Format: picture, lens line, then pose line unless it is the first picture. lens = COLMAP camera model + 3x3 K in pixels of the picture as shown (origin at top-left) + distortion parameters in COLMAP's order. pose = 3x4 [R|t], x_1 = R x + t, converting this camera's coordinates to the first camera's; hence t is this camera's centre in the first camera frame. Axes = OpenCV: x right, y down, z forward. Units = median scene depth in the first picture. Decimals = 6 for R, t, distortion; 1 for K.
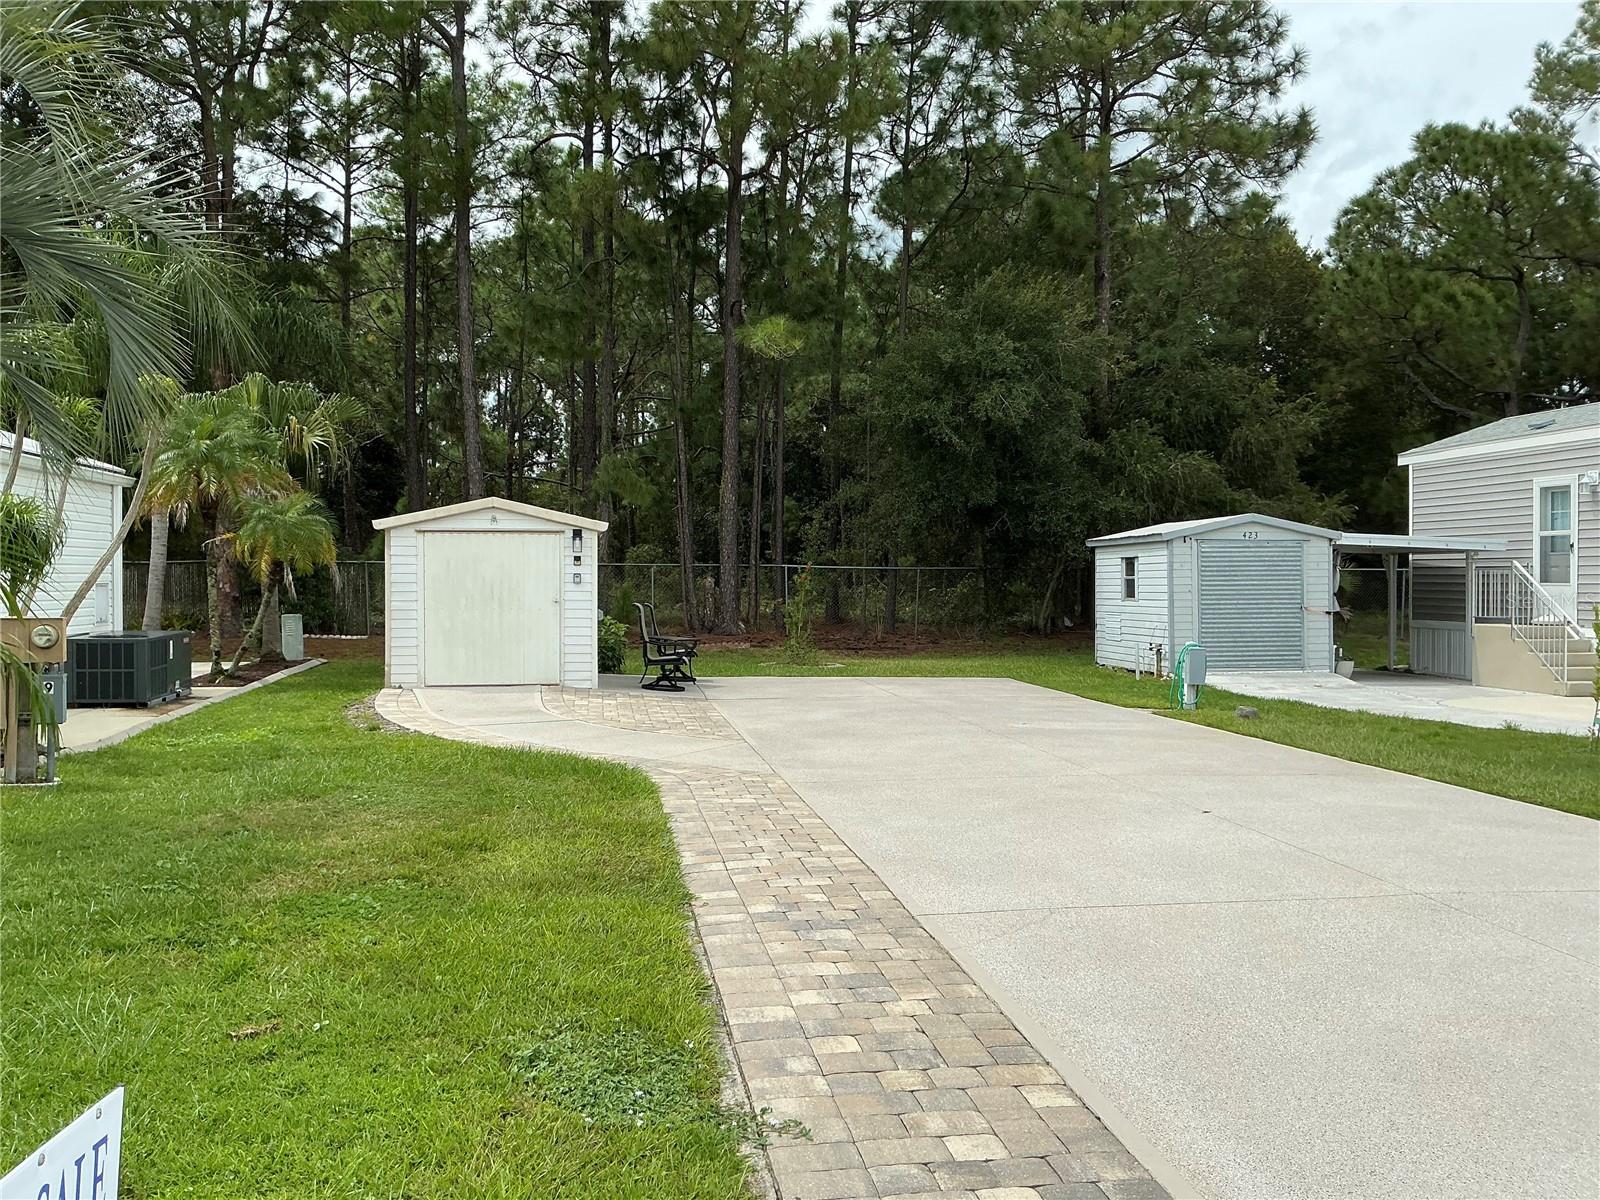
lens RADIAL K [[1339.4, 0, 770.6], [0, 1339.4, 608.8], [0, 0, 1]] dist [0.114672, -0.230208]
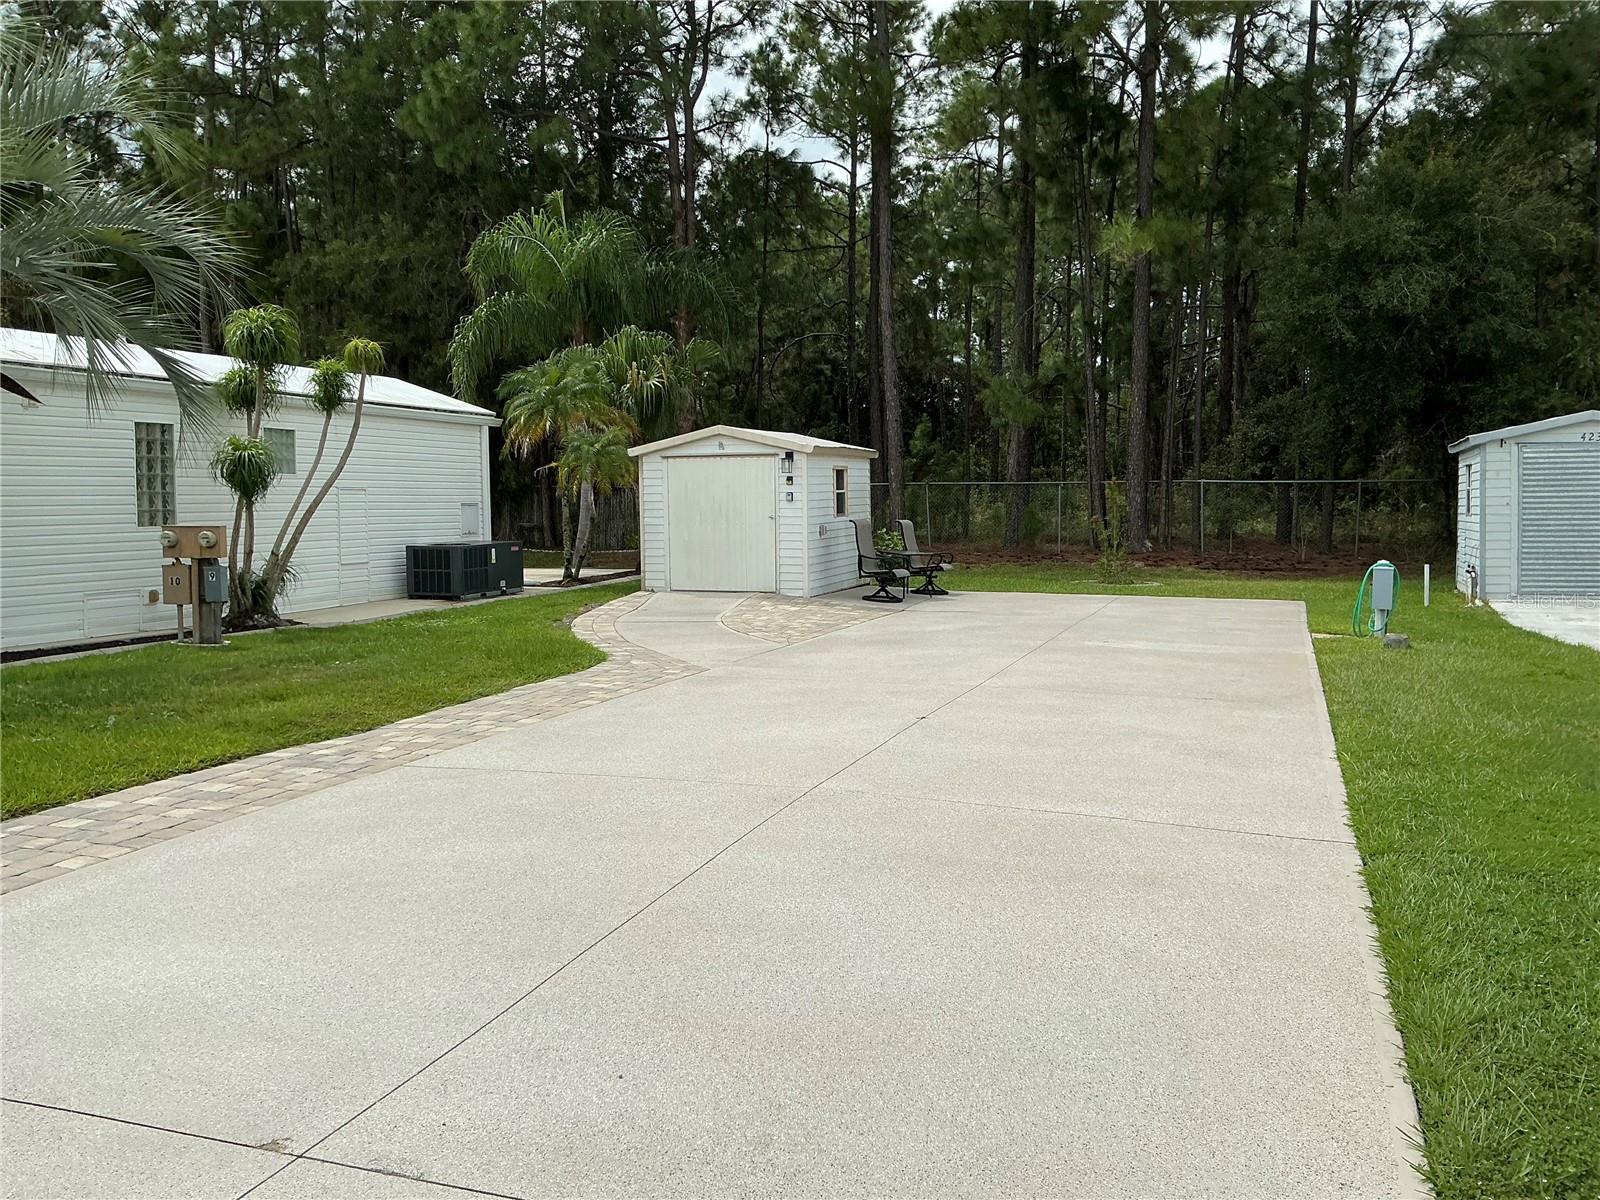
lens RADIAL K [[1321.0, 0, 772.2], [0, 1321.0, 591.6], [0, 0, 1]] dist [0.168928, -0.320996]
pose [[0.879849, 0.025420, -0.474574, 0.304404], [-0.003306, 0.998872, 0.047375, 0.003203], [0.475242, -0.040114, 0.878940, 0.029731]]
